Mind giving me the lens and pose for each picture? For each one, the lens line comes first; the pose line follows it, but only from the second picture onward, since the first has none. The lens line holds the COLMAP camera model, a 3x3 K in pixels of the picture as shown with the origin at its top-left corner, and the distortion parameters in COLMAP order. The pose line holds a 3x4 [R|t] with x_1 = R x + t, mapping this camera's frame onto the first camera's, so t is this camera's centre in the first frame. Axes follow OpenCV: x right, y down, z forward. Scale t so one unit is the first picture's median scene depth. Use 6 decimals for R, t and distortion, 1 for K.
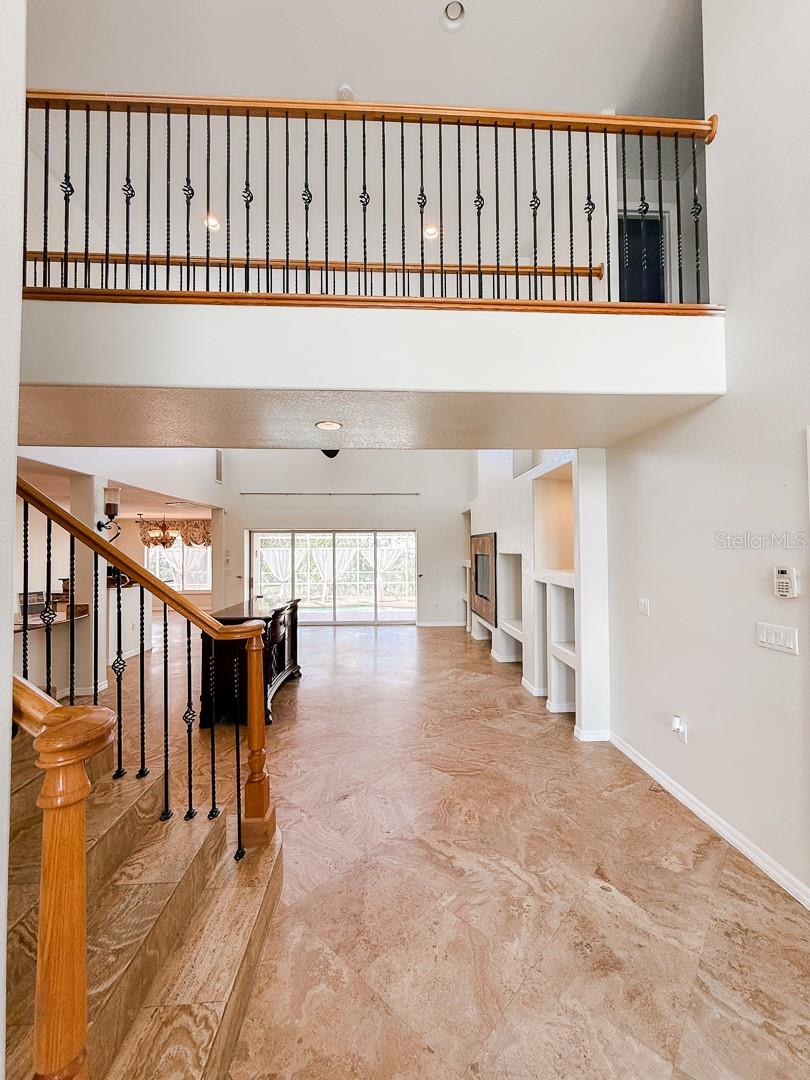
lens RADIAL K [[428.9, 0, 405.4], [0, 428.9, 540.9], [0, 0, 1]] dist [0.000865, 0.000405]
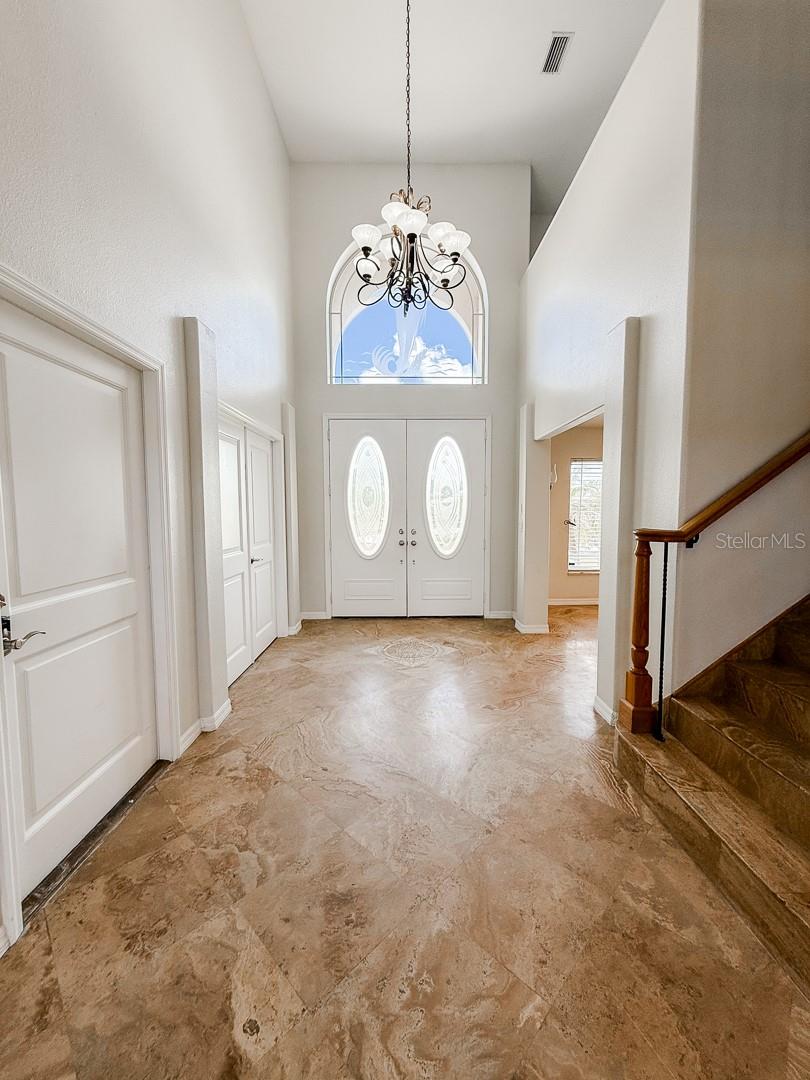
lens RADIAL K [[428.9, 0, 404.1], [0, 428.9, 537.1], [0, 0, 1]] dist [0.000865, 0.000405]
pose [[-0.999125, 0.004685, 0.041550, 0.284102], [0.006708, 0.998793, 0.048662, 0.167776], [-0.041272, 0.048898, -0.997951, 1.792183]]
